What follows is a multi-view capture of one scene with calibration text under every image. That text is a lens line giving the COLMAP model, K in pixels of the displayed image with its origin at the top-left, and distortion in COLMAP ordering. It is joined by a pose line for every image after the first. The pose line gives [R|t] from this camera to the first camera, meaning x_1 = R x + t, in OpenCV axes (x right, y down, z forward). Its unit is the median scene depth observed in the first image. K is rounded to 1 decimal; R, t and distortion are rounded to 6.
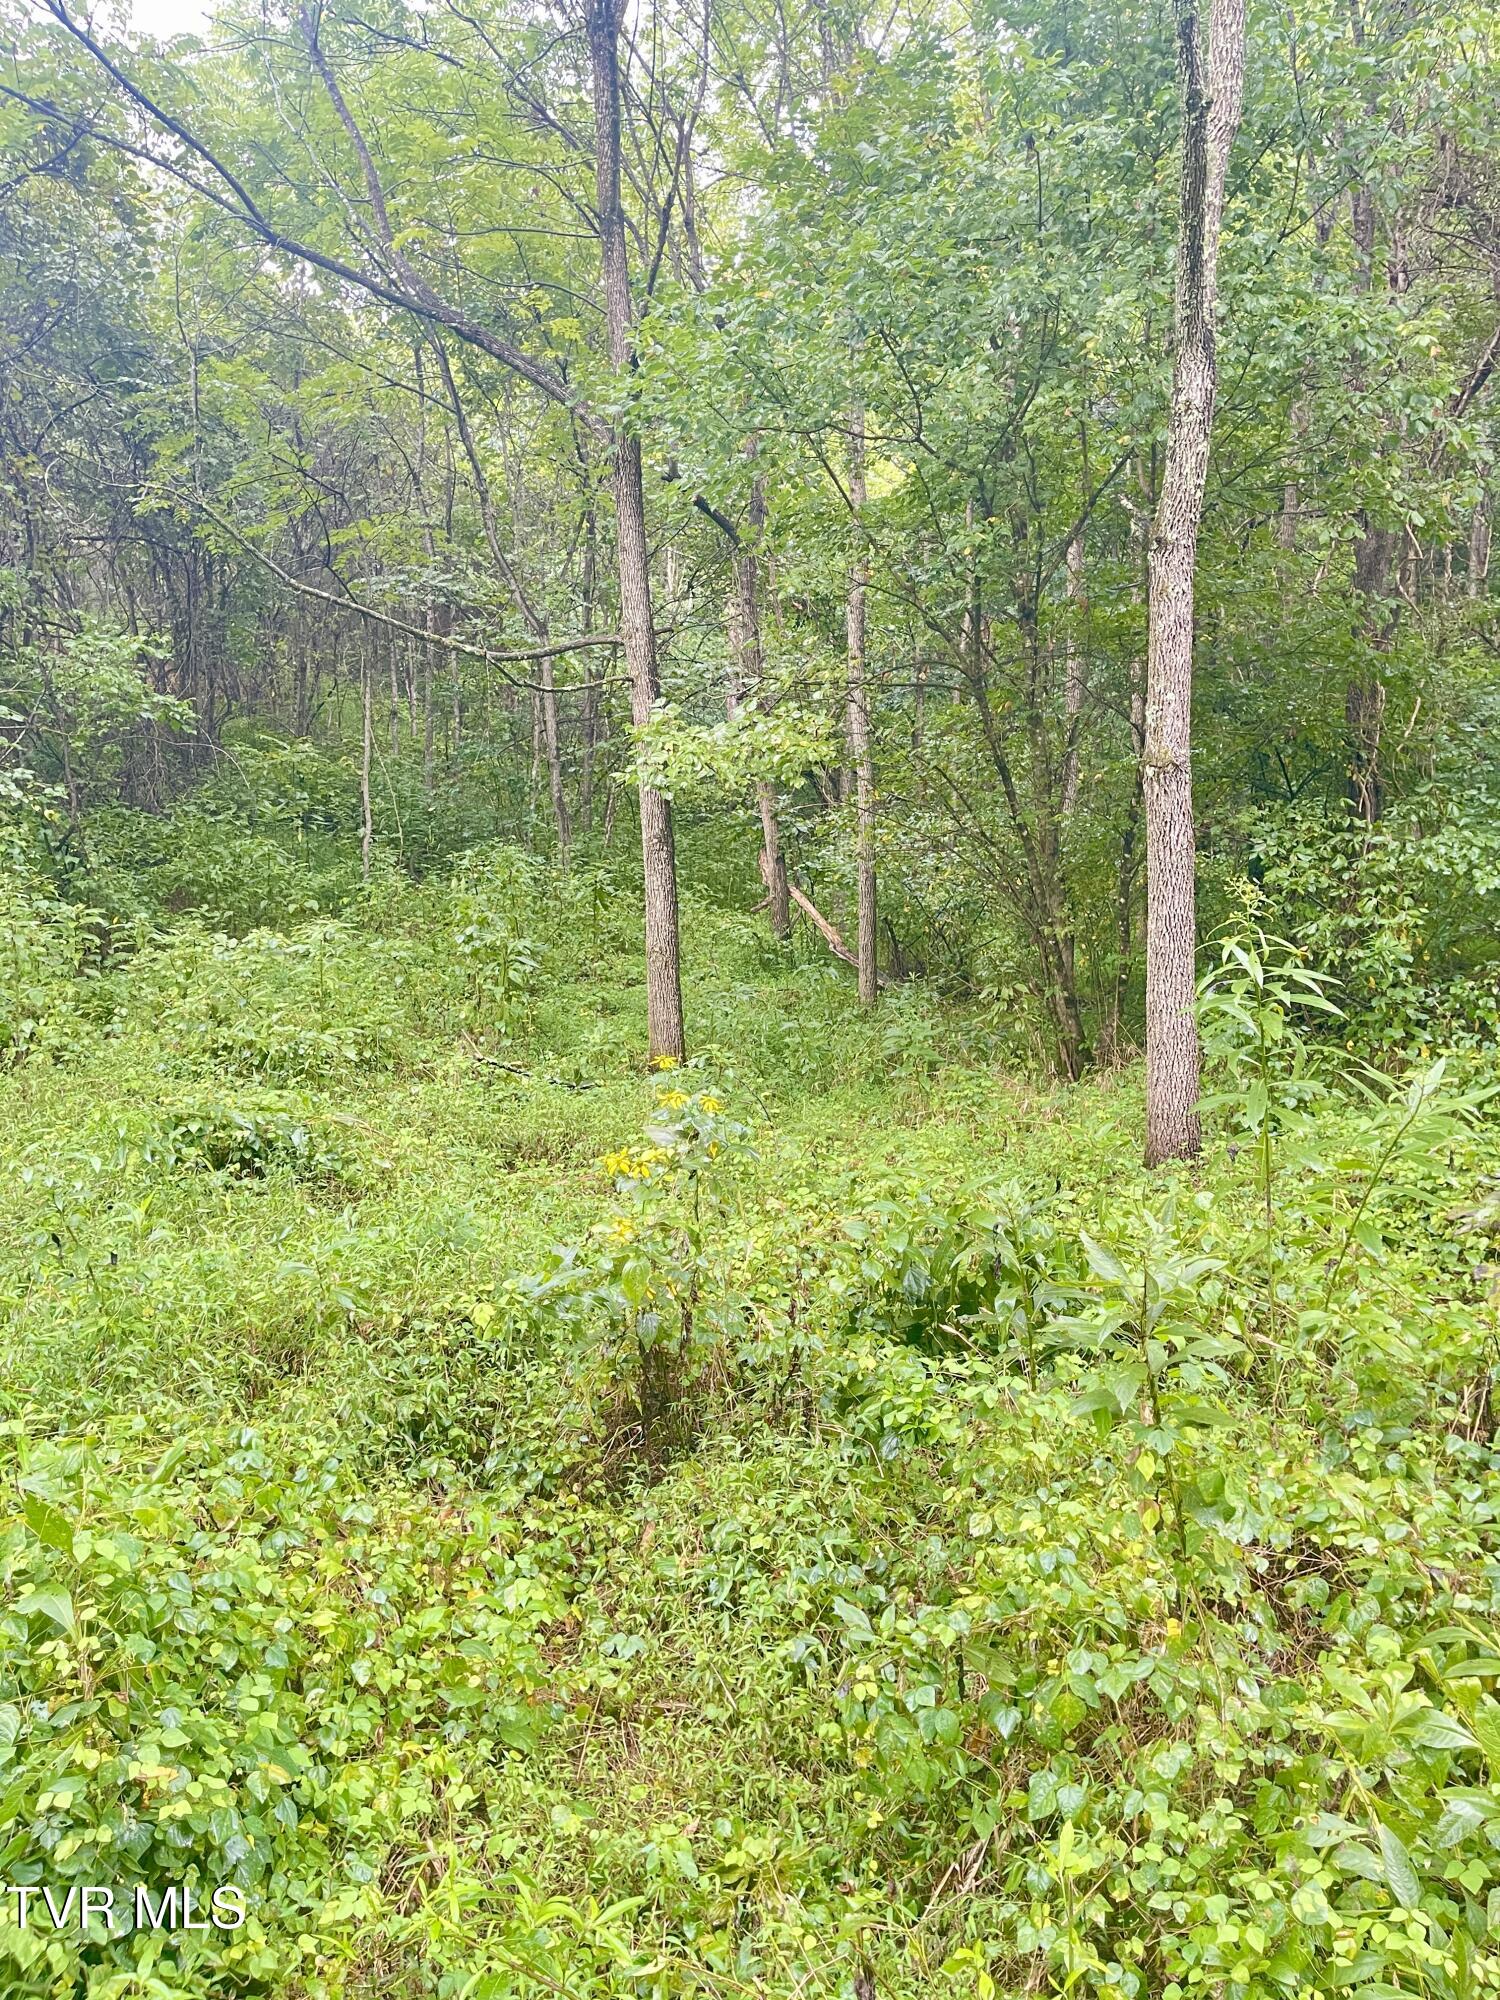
lens RADIAL K [[1508.2, 0, 758.0], [0, 1508.2, 1005.0], [0, 0, 1]] dist [0.066086, -0.085253]
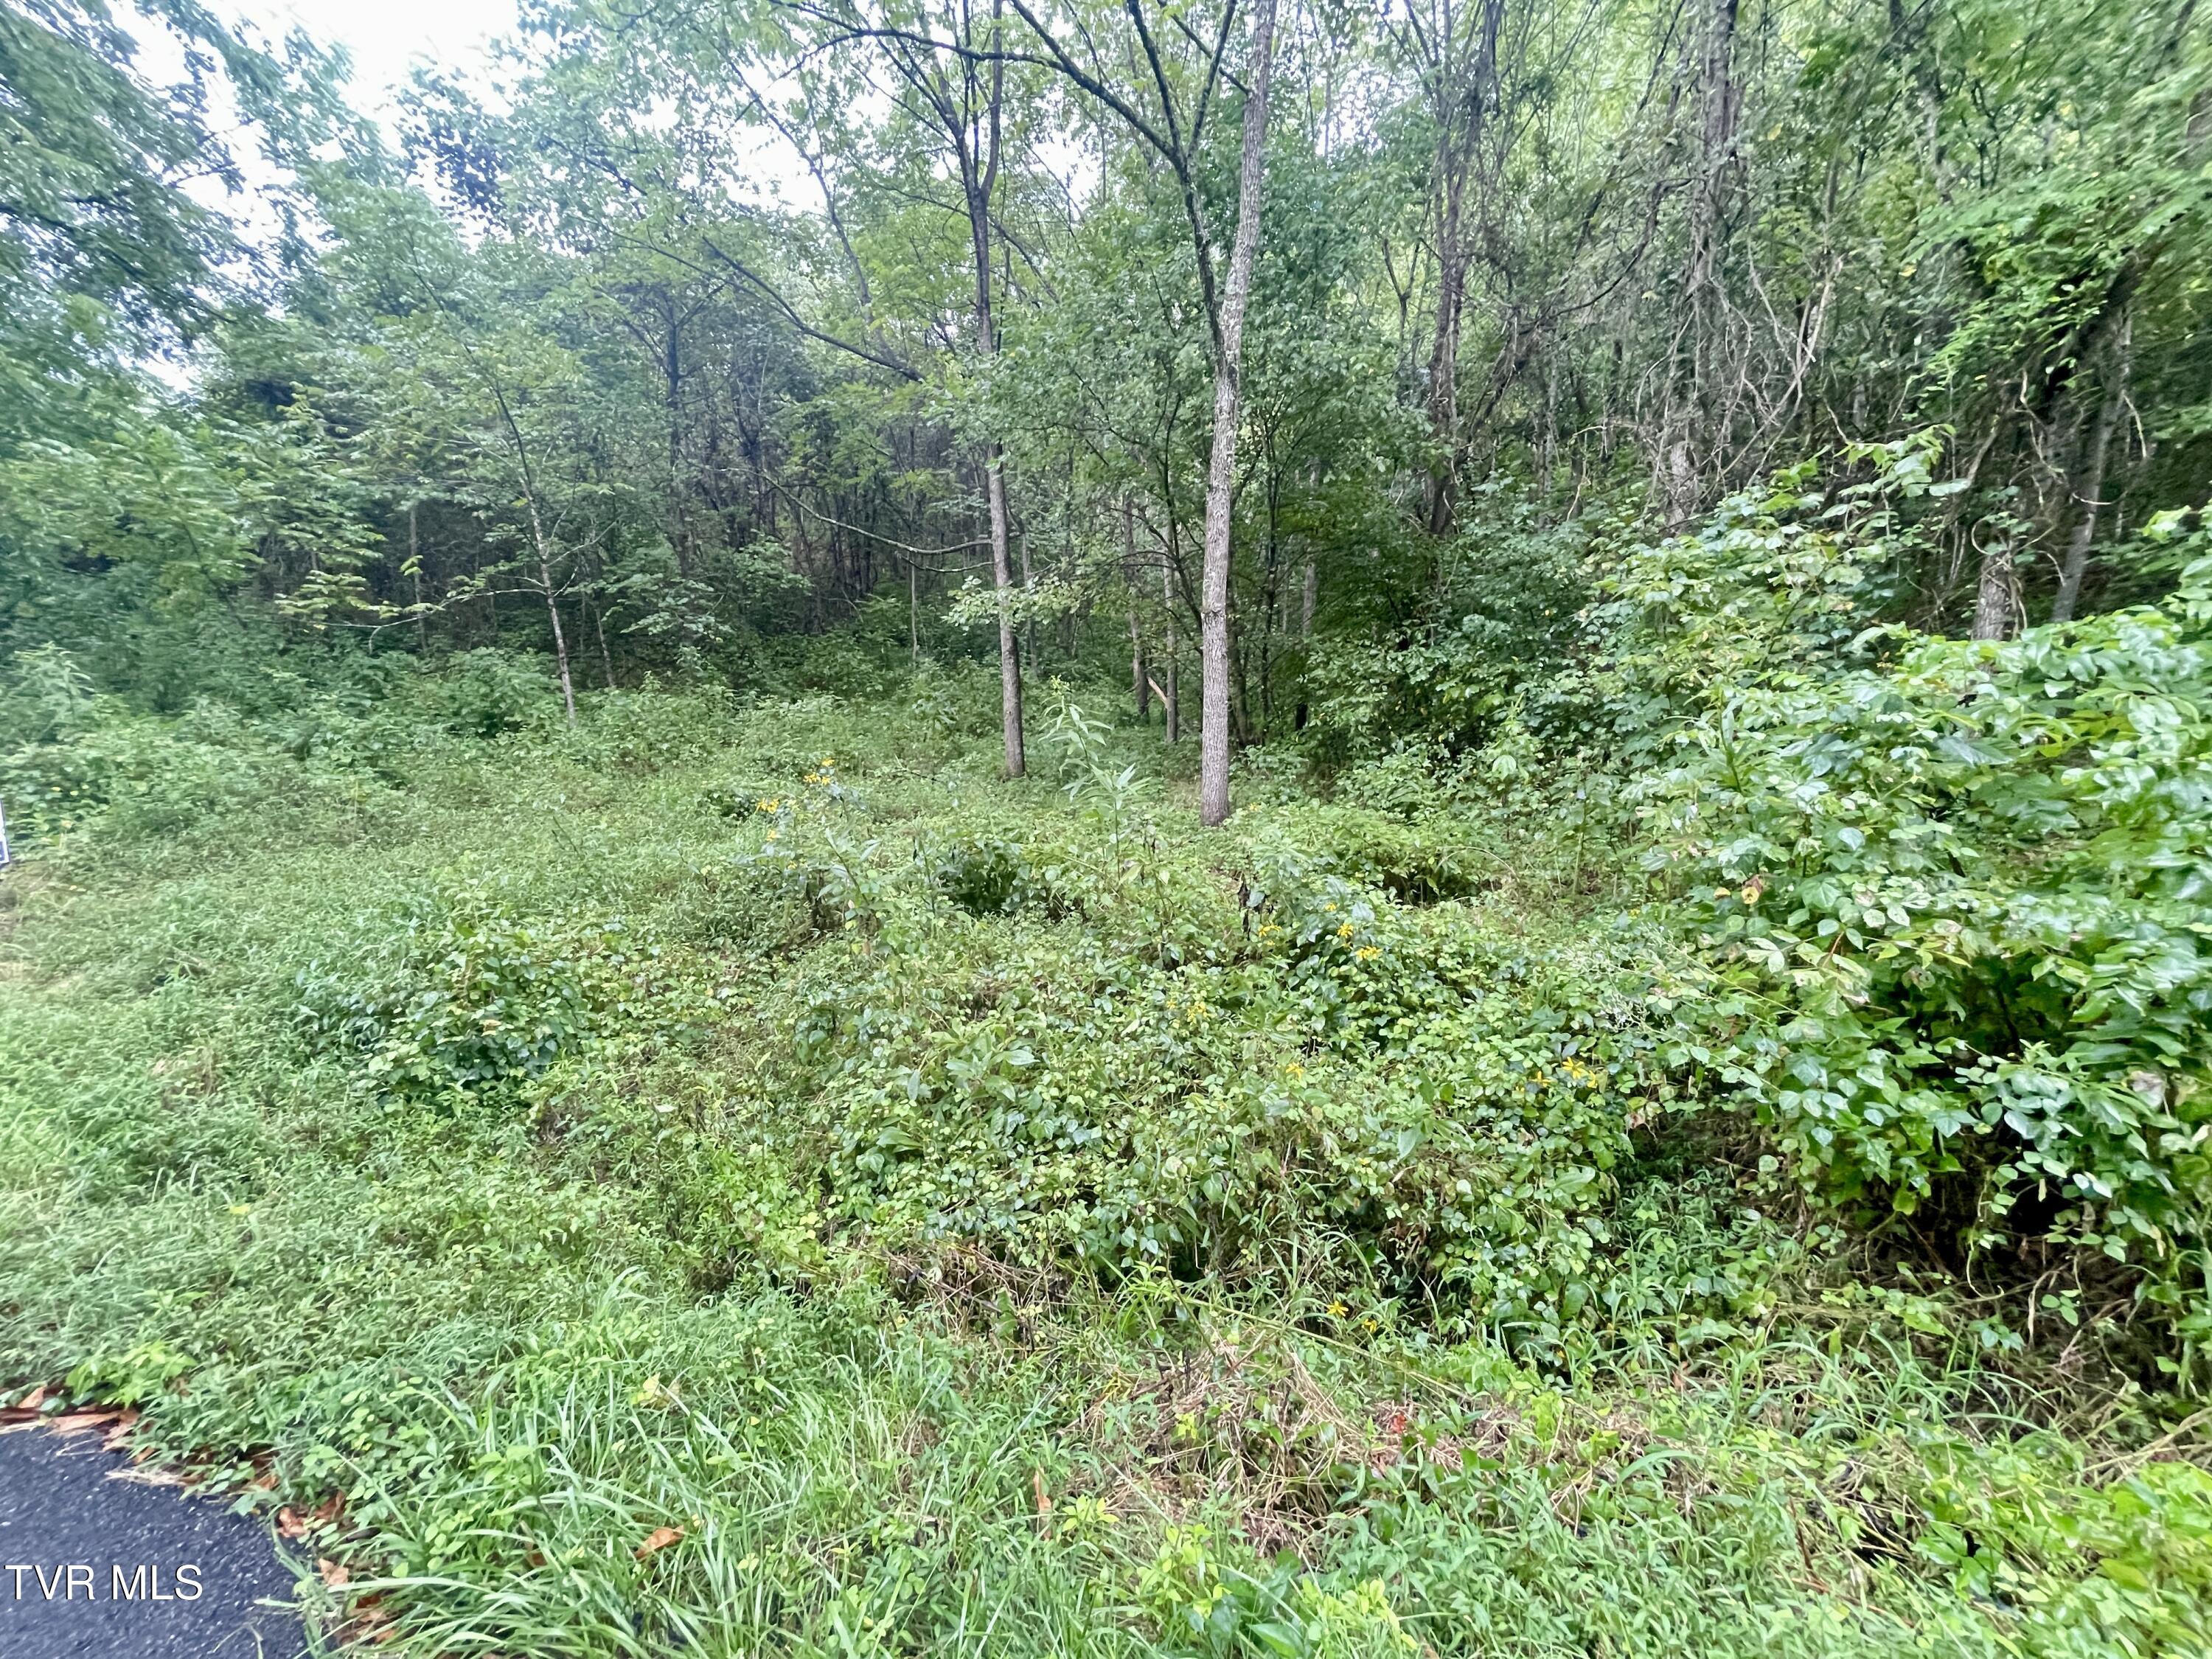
lens RADIAL K [[902.2, 0, 1106.0], [0, 902.2, 829.5], [0, 0, 1]] dist [-0.003510, -0.000203]
pose [[0.987335, 0.028458, -0.156077, 0.534965], [-0.014725, 0.995972, 0.088446, 0.015942], [0.157965, -0.085028, 0.983777, -0.191627]]
